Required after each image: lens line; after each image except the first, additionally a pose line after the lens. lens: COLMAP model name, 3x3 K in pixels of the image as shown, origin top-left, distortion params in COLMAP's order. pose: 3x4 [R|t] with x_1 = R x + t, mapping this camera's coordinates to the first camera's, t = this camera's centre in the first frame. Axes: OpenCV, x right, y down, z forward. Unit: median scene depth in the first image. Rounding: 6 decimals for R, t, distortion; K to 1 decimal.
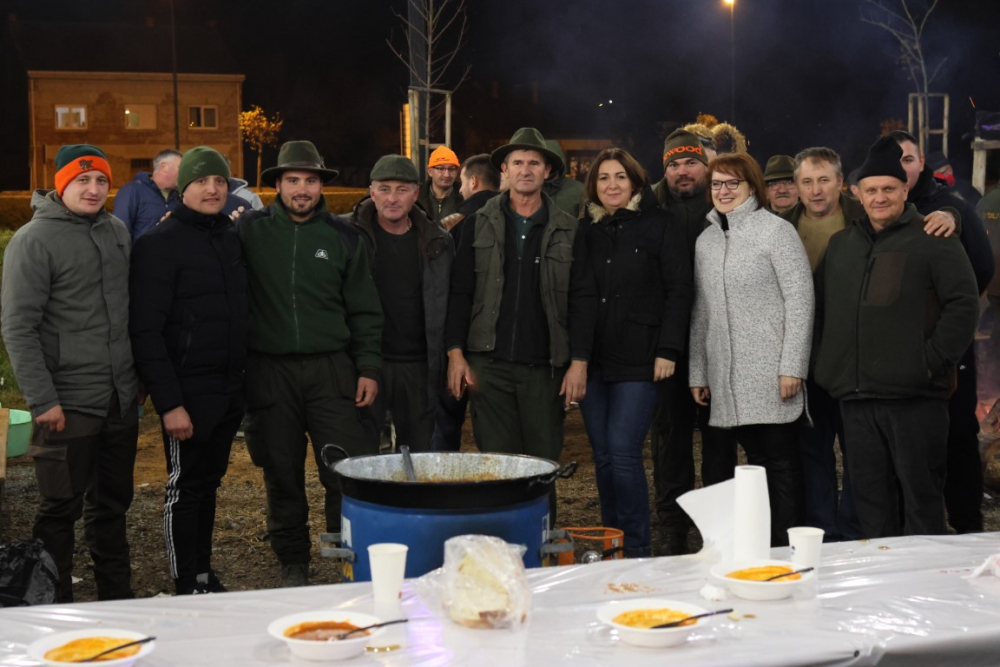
lens RADIAL K [[1628.1, 0, 500.0], [0, 1628.1, 333.5], [0, 0, 1]] dist [-0.092127, -0.064257]
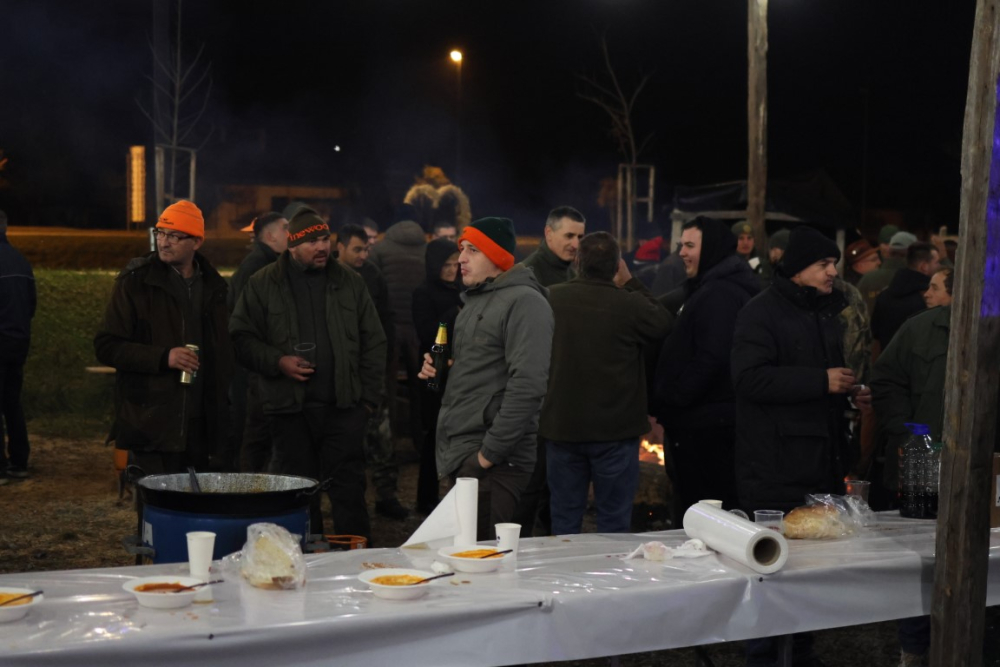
lens RADIAL K [[1628.1, 0, 500.0], [0, 1628.1, 333.5], [0, 0, 1]] dist [-0.092127, -0.064257]
pose [[0.985390, 0.019354, 0.169208, -0.041862], [-0.014445, 0.999440, -0.030194, 0.001880], [-0.169697, 0.027308, 0.985118, -0.280335]]
